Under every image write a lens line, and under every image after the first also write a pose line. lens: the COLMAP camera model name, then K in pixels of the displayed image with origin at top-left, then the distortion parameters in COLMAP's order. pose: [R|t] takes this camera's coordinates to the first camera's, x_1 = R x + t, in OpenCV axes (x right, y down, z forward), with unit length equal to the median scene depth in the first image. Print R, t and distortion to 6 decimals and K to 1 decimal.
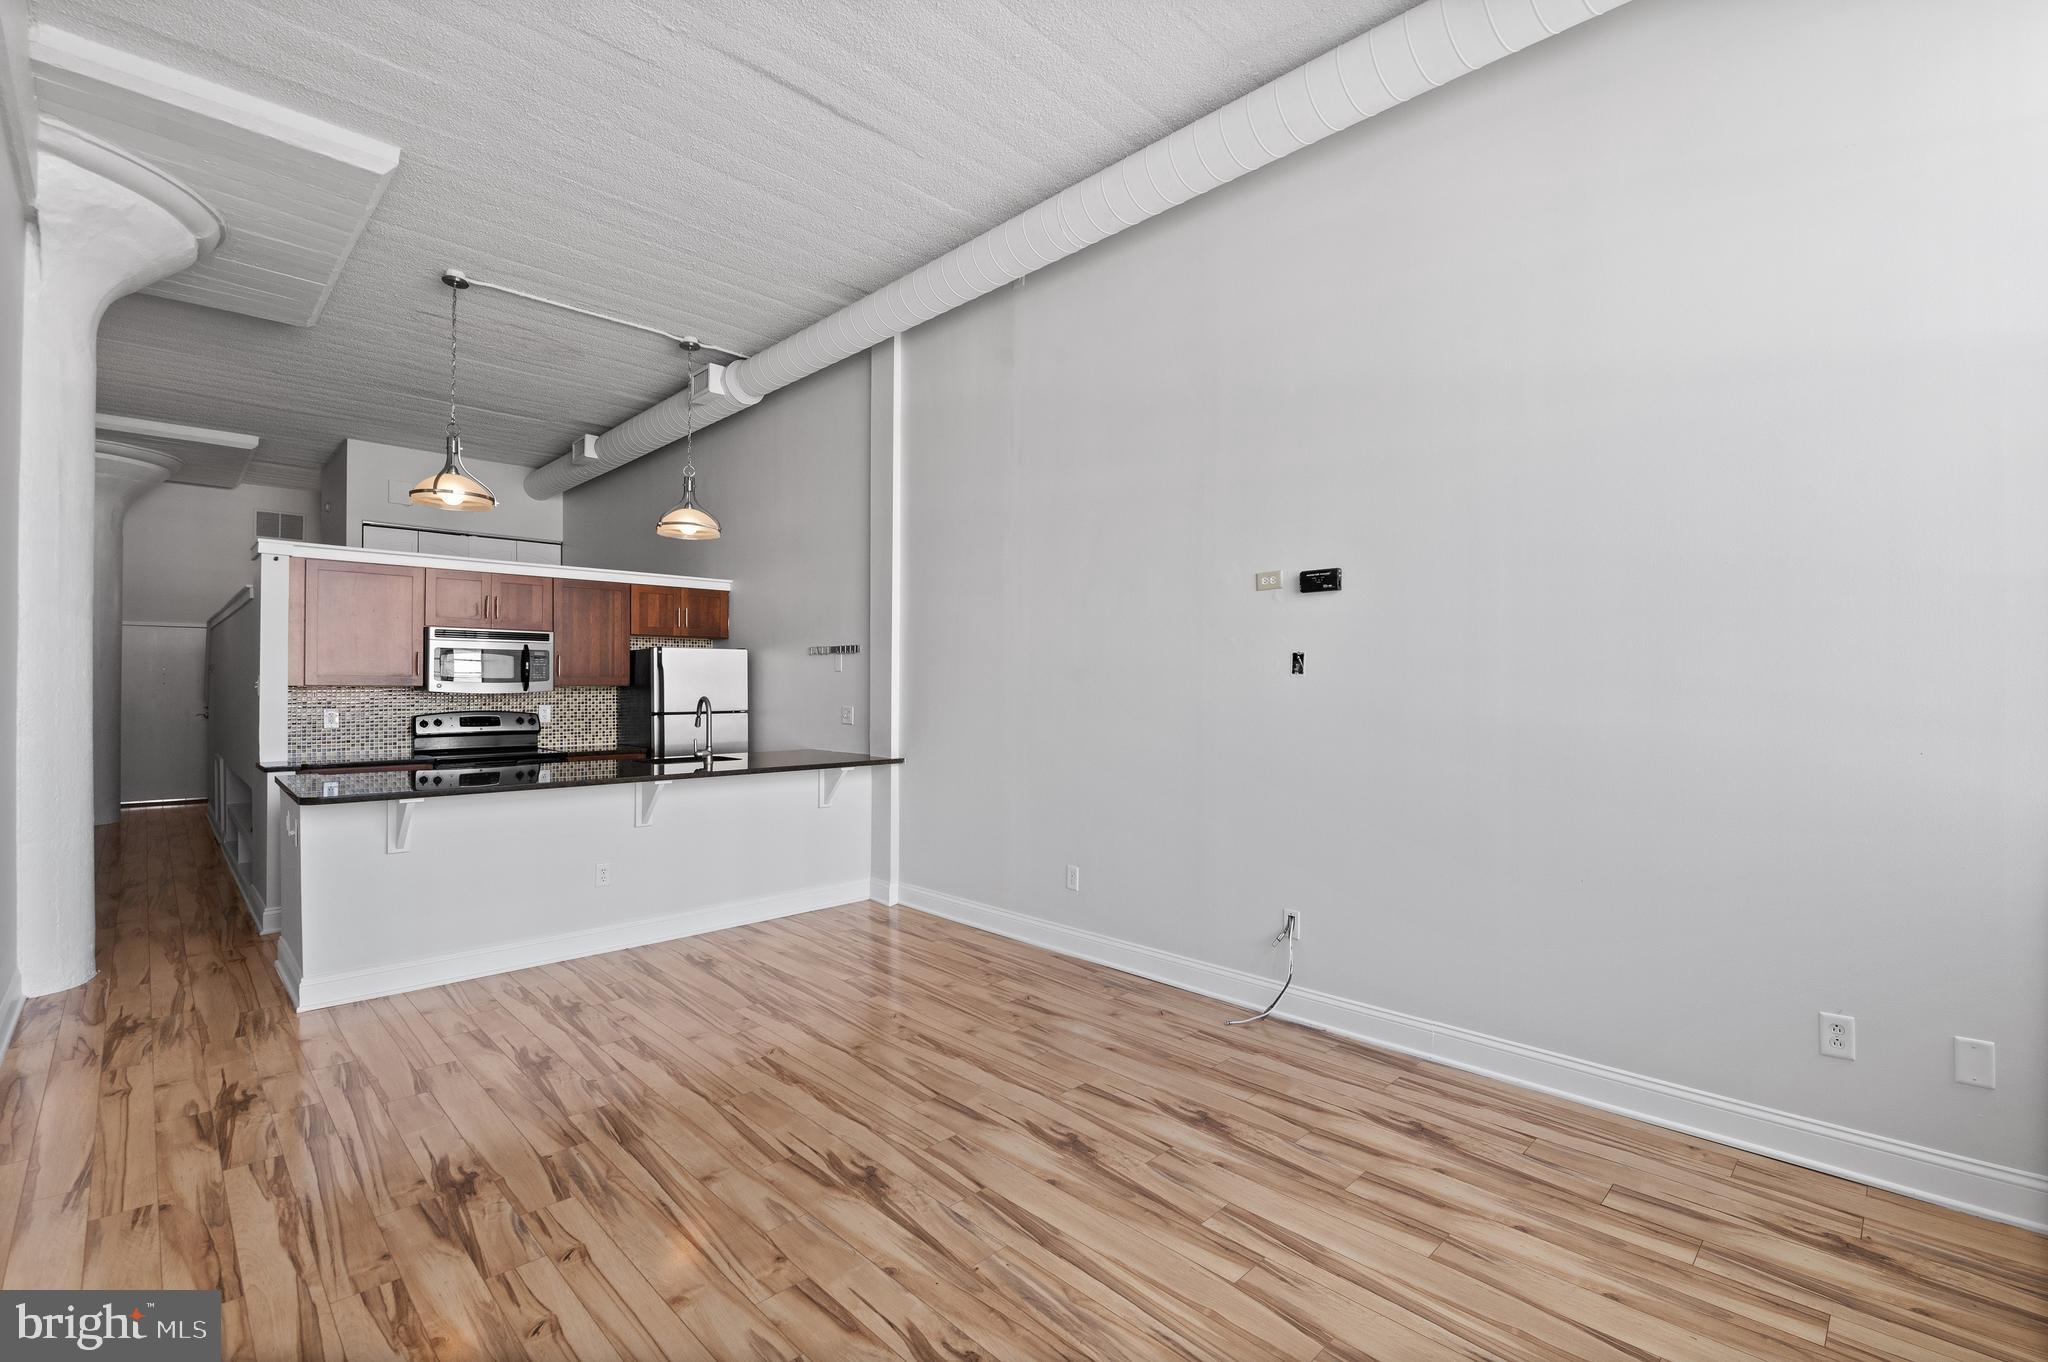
lens RADIAL K [[898.3, 0, 1021.4], [0, 898.3, 683.9], [0, 0, 1]] dist [0.002099, -0.009738]
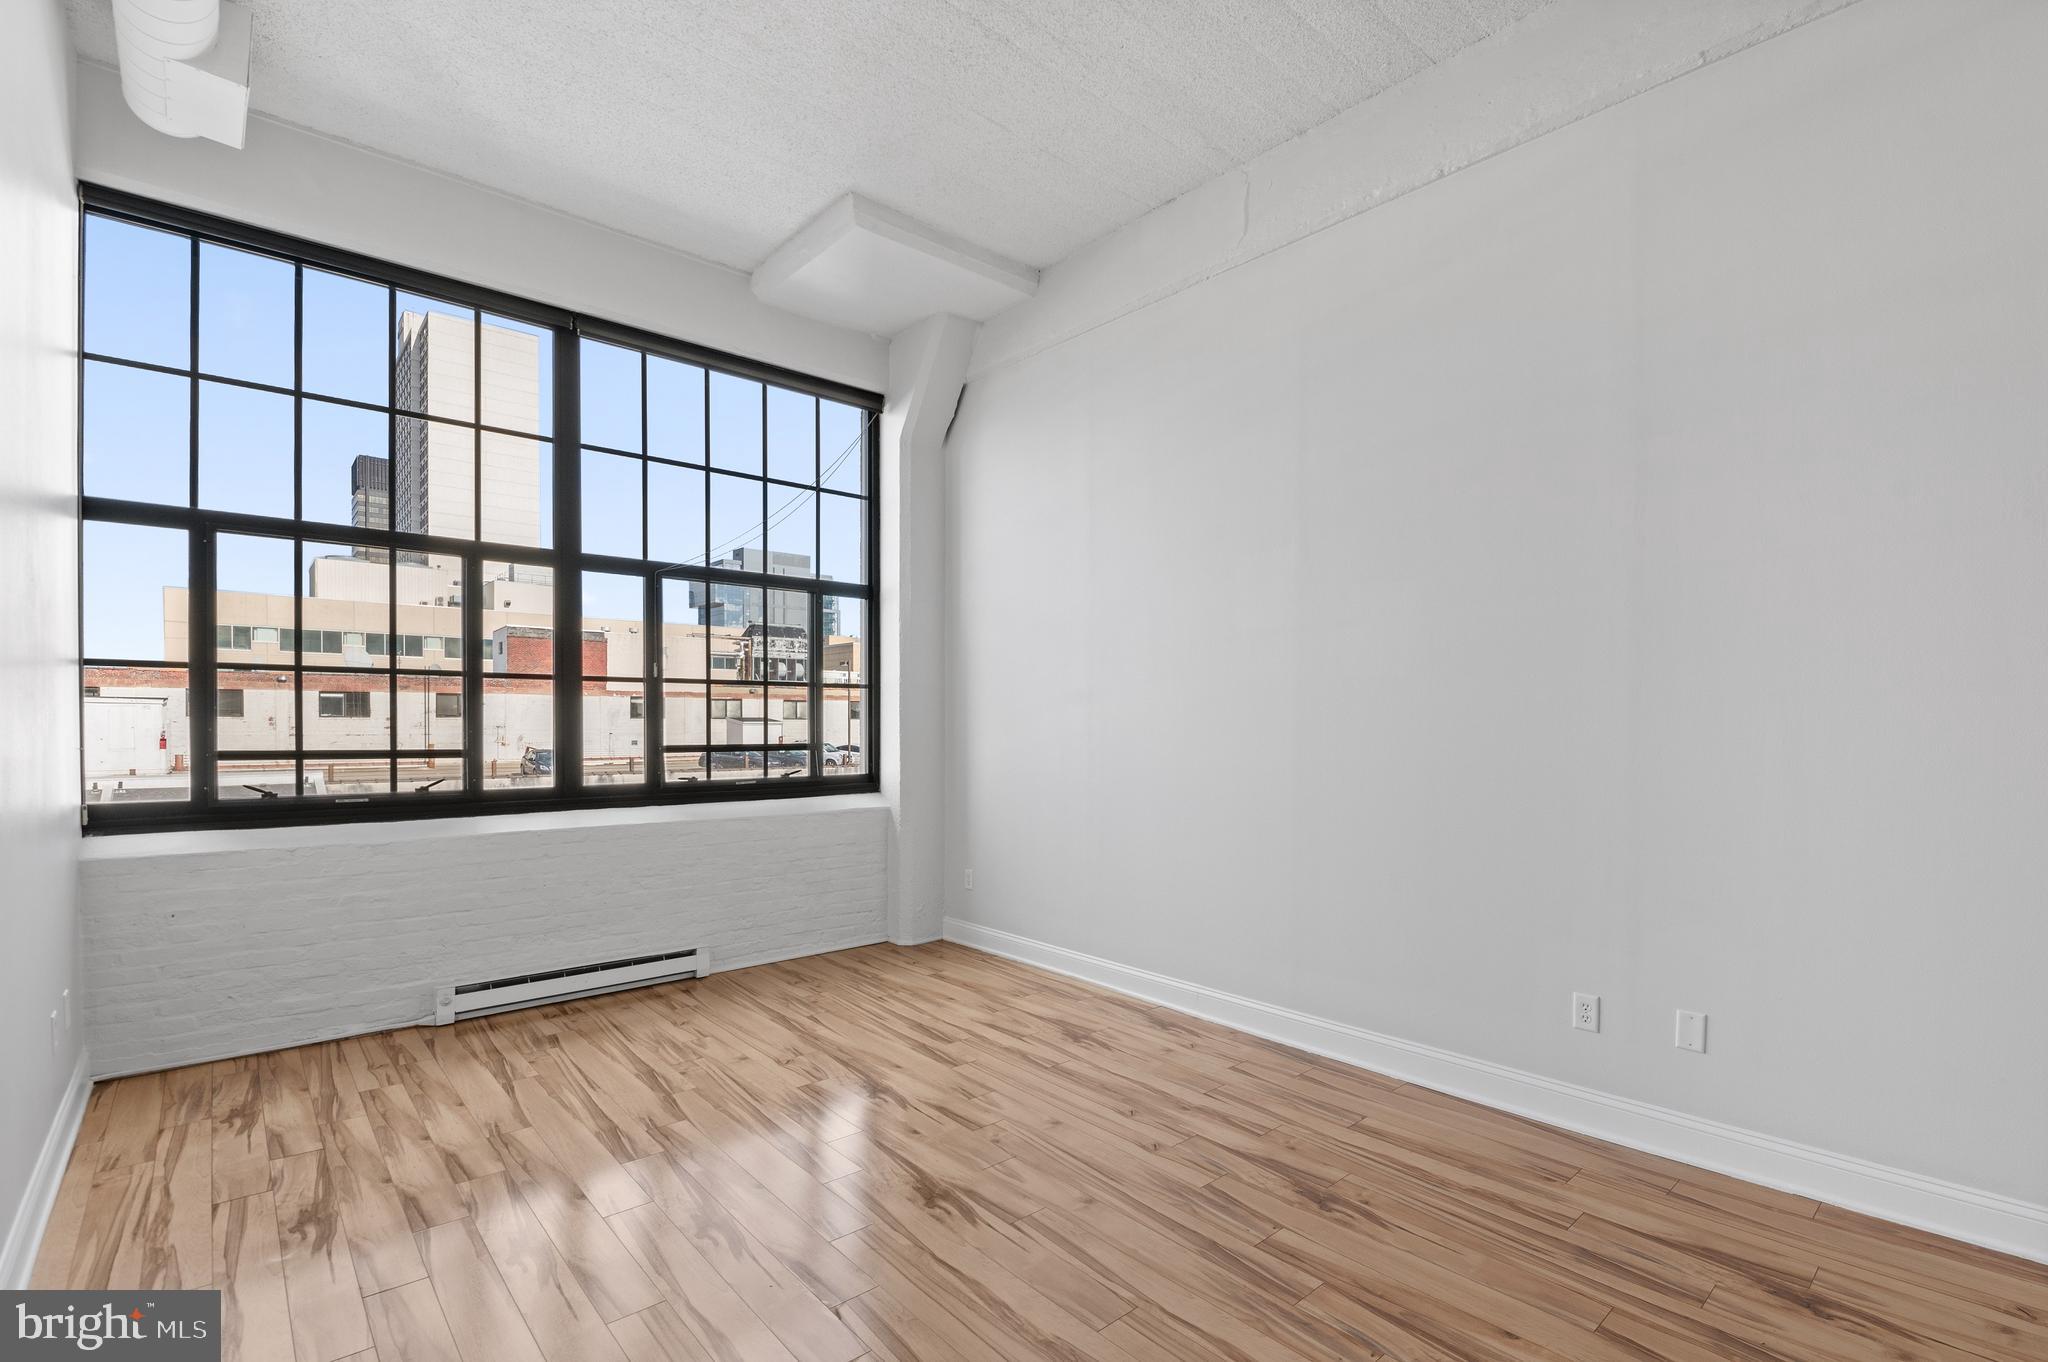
lens RADIAL K [[927.2, 0, 1030.8], [0, 927.2, 735.3], [0, 0, 1]] dist [-0.000183, -0.011321]
pose [[-0.998662, -0.006284, 0.051324, -0.145444], [-0.005462, 0.999855, 0.016127, 0.002073], [-0.051418, 0.015825, -0.998552, 0.890101]]
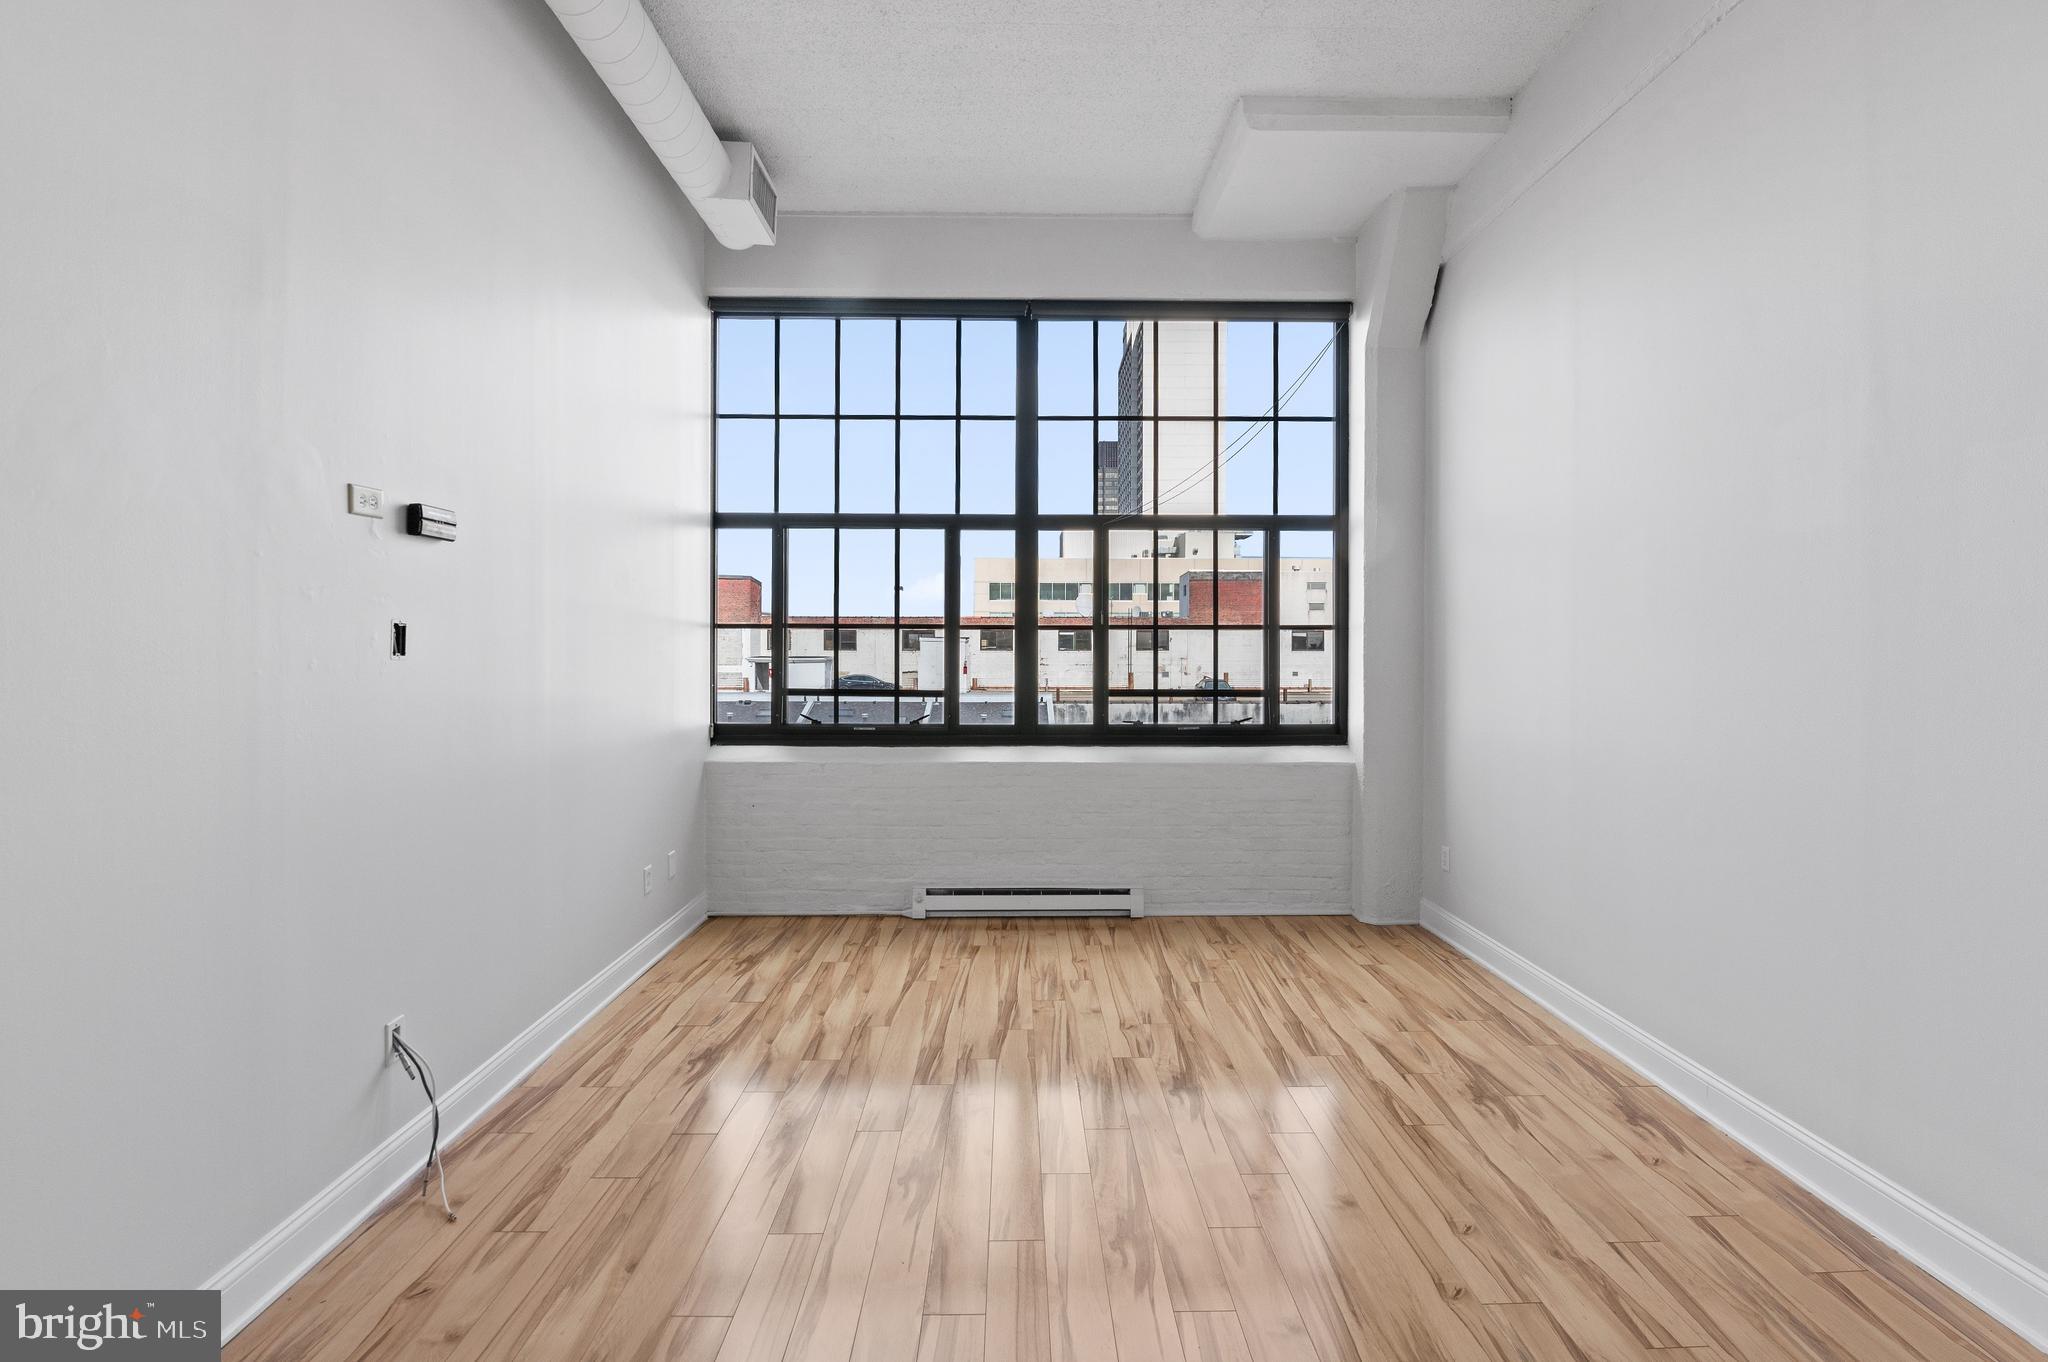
lens RADIAL K [[905.0, 0, 1028.4], [0, 905.0, 653.2], [0, 0, 1]] dist [0.001931, -0.010537]
pose [[-0.724638, -0.005622, 0.689107, -0.308916], [-0.003139, 0.999983, 0.004858, -0.011543], [-0.689123, 0.001357, -0.724643, 0.744130]]
